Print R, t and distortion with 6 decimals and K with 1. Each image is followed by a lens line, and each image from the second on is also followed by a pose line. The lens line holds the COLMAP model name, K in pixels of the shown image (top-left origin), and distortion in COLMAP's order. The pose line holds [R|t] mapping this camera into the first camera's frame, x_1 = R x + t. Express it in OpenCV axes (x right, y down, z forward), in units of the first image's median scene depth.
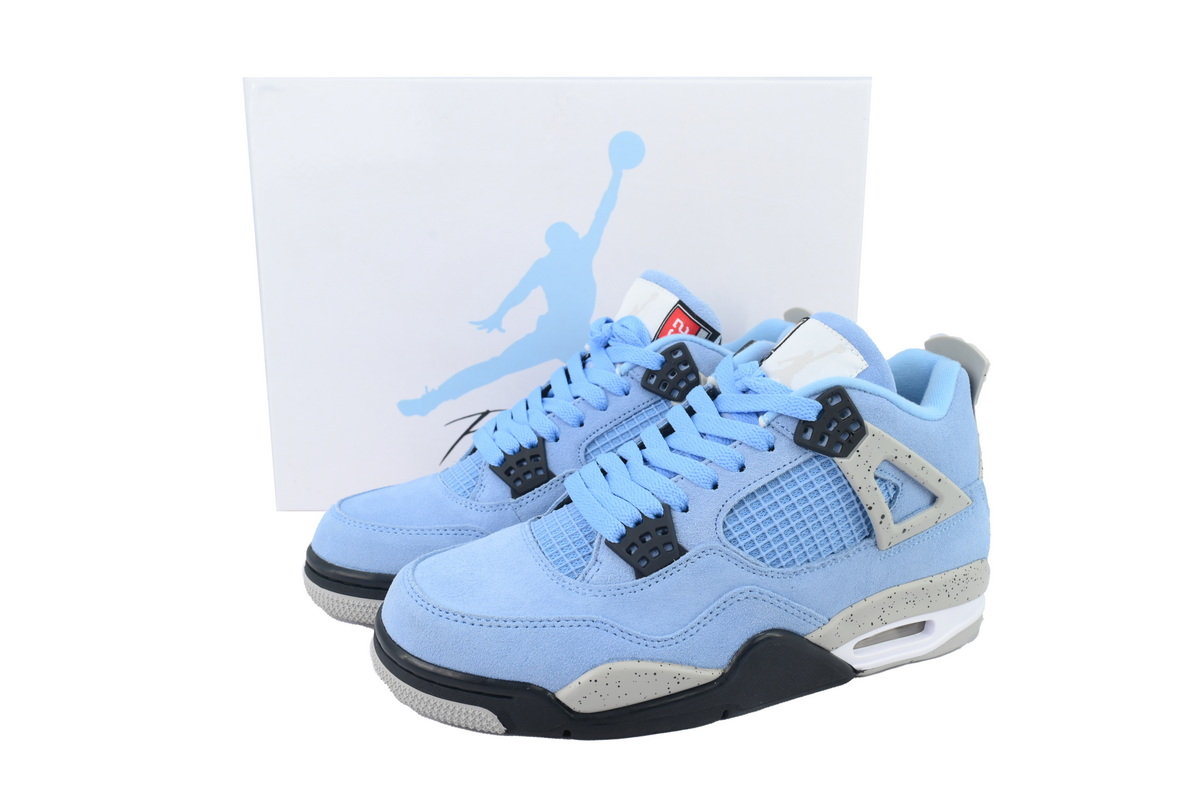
lens RADIAL K [[957.0, 0, 600.0], [0, 957.0, 400.0], [0, 0, 1]] dist [0.002056, -0.007005]
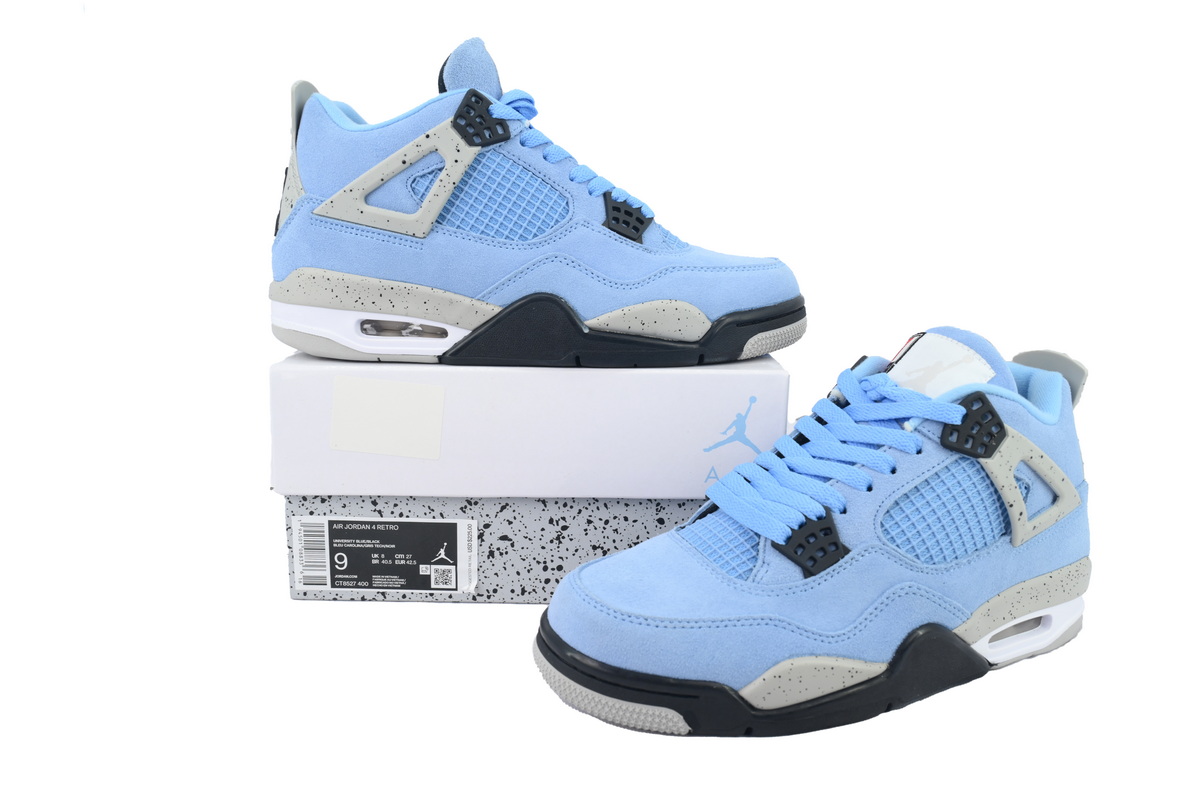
lens RADIAL K [[957.0, 0, 600.0], [0, 957.0, 400.0], [0, 0, 1]] dist [0.002056, -0.007005]
pose [[0.996064, -0.015679, 0.087243, -0.267692], [0.020197, 0.998487, -0.051151, 0.041072], [-0.086309, 0.052712, 0.994873, -0.027603]]
